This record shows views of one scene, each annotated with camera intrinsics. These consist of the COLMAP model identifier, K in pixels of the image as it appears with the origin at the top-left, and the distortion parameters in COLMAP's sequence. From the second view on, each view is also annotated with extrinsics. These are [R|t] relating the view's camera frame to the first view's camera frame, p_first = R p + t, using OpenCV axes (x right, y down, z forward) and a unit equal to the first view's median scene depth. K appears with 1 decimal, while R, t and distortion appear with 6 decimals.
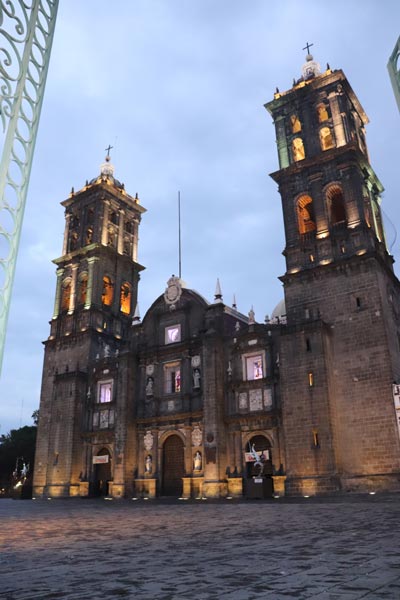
lens RADIAL K [[490.4, 0, 200.0], [0, 490.4, 300.0], [0, 0, 1]] dist [-0.167058, 0.114708]
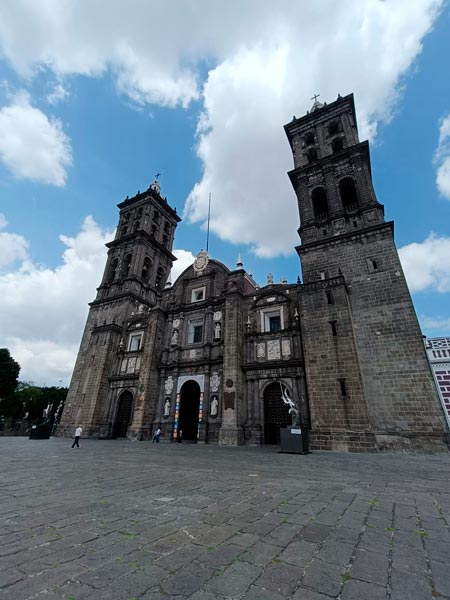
lens RADIAL K [[275.3, 0, 225.0], [0, 275.3, 300.0], [0, 0, 1]] dist [-0.000807, -0.000107]
pose [[0.993452, 0.084611, 0.076779, -0.044204], [-0.079614, 0.994640, -0.065969, 0.128884], [-0.081950, 0.059425, 0.994863, 0.350128]]
